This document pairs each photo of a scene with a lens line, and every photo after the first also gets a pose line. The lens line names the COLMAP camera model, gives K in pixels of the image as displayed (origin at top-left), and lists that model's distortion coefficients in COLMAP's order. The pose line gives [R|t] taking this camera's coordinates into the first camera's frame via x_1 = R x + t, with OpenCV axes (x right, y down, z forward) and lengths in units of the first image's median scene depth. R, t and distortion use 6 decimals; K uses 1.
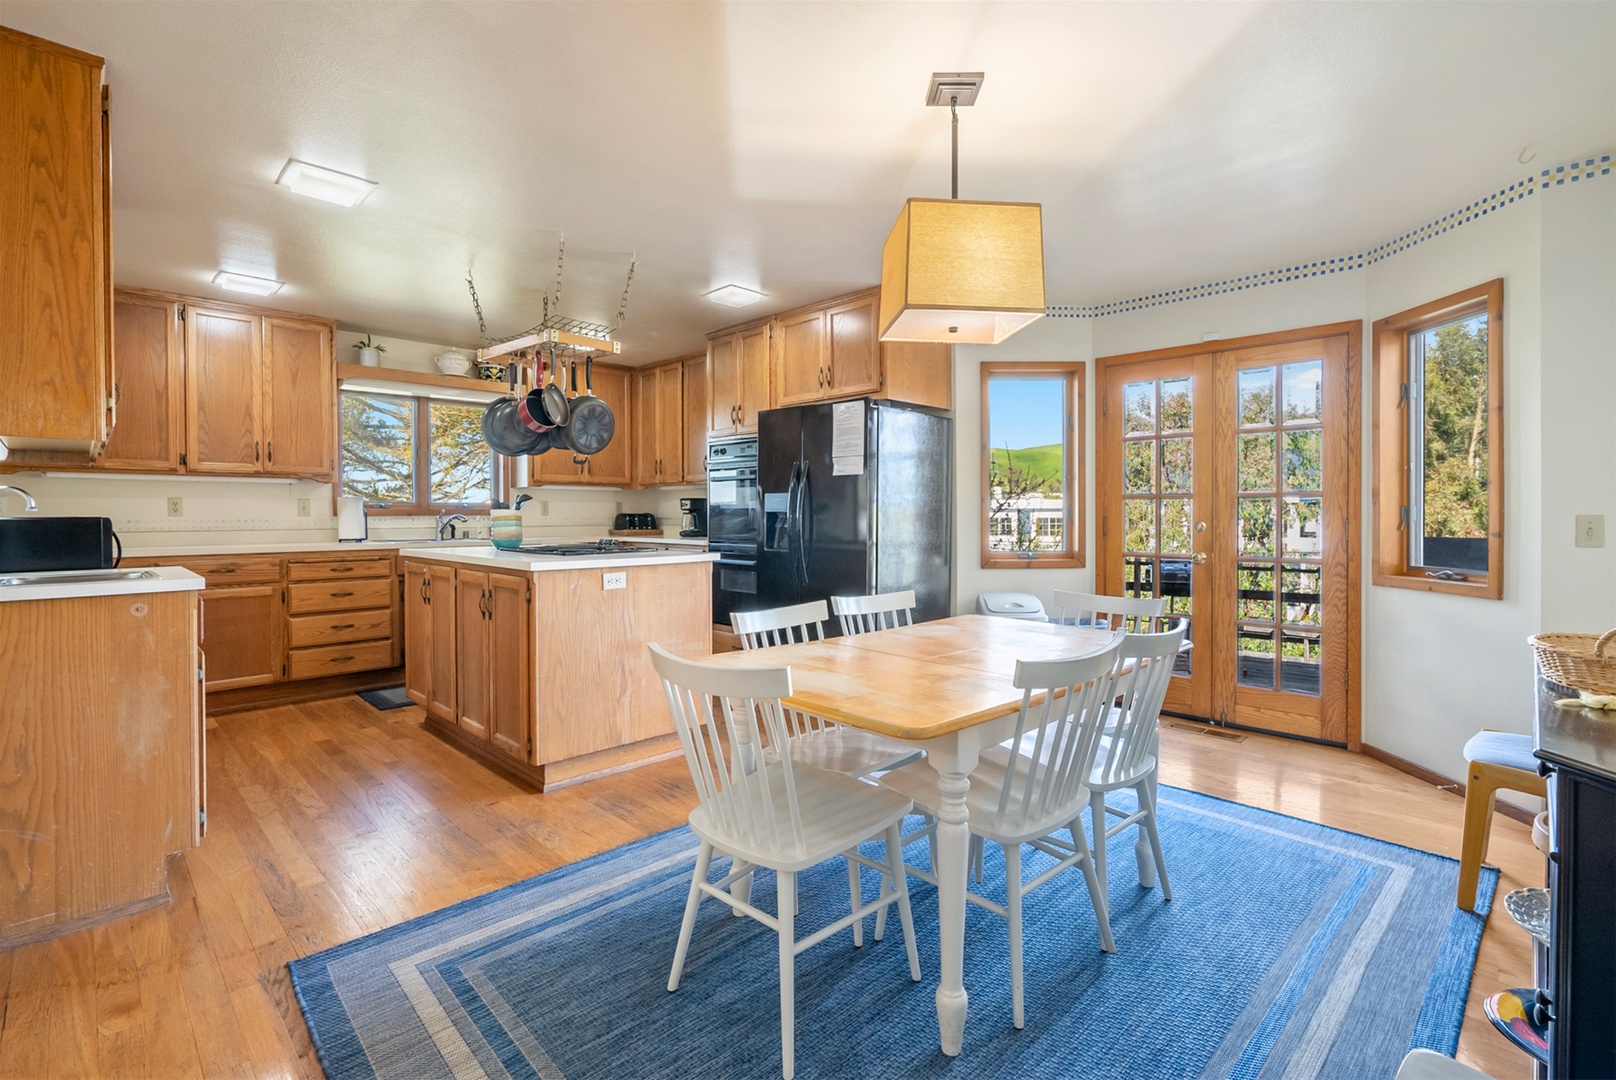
lens RADIAL K [[727.4, 0, 724.6], [0, 727.4, 535.3], [0, 0, 1]] dist [0.000567, 0.000252]
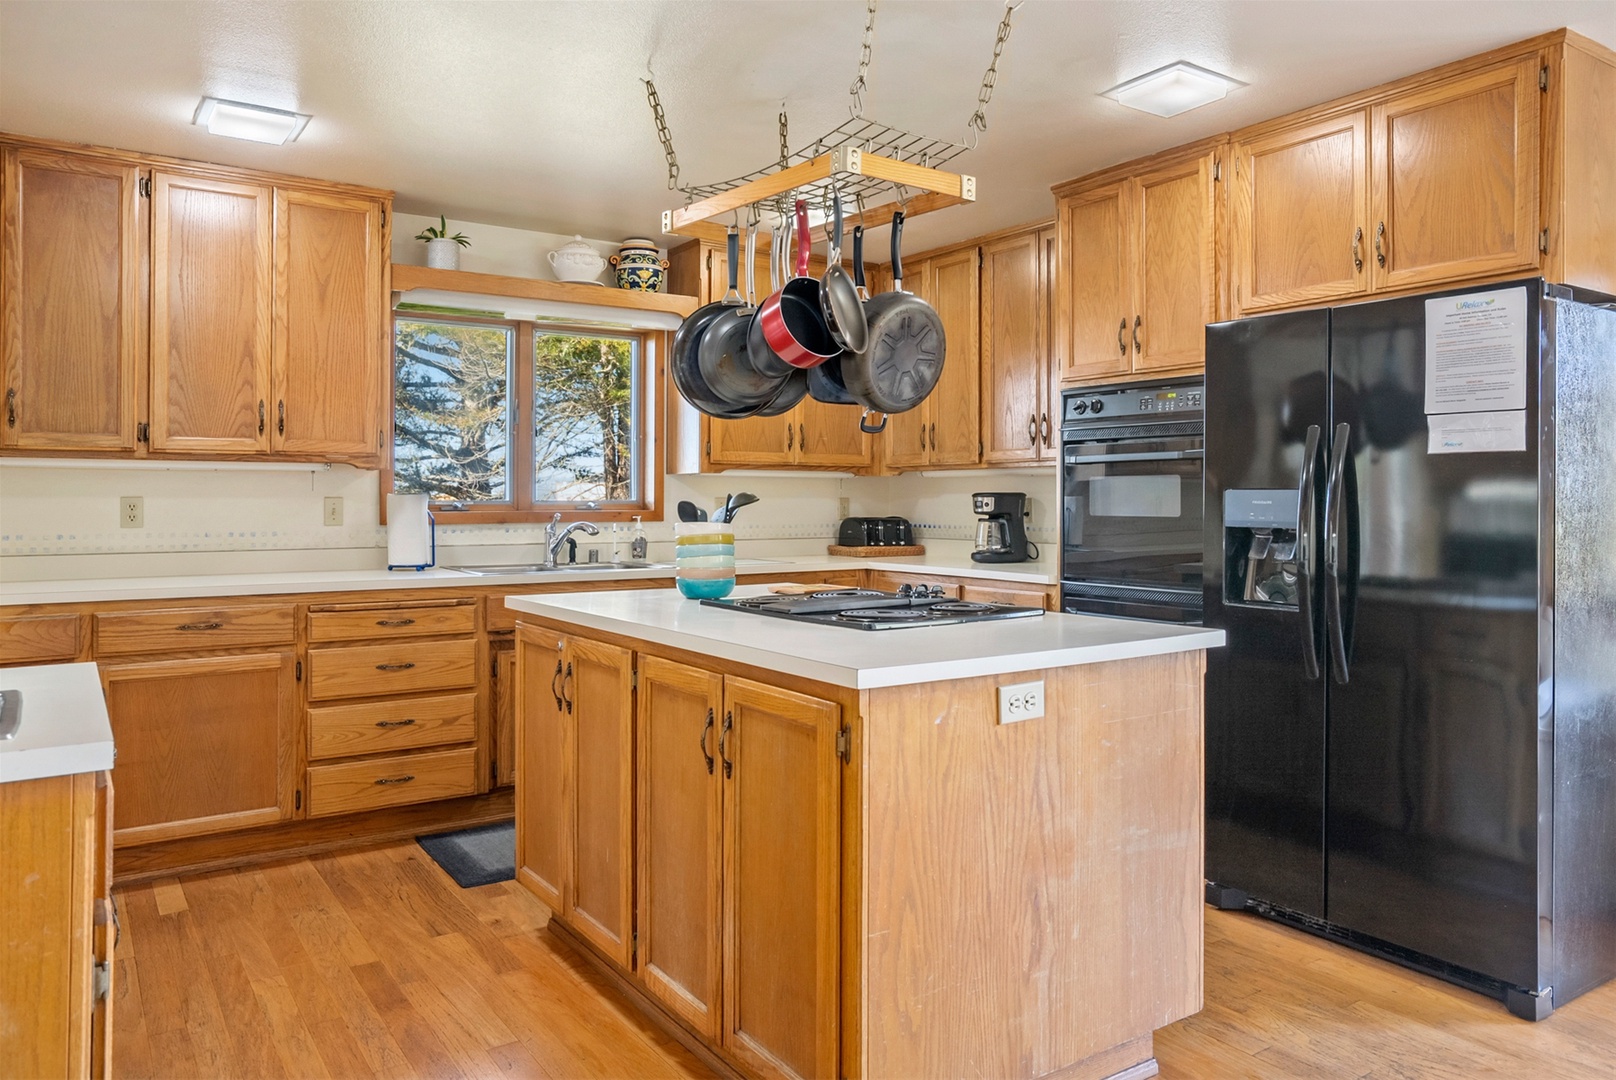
lens RADIAL K [[1116.0, 0, 809.5], [0, 1116.0, 498.4], [0, 0, 1]] dist [-0.040418, 0.044891]
pose [[0.993573, -0.003566, -0.113140, -0.110343], [-0.000635, 0.999312, -0.037070, -0.018621], [0.113195, 0.036904, 0.992887, 0.178645]]
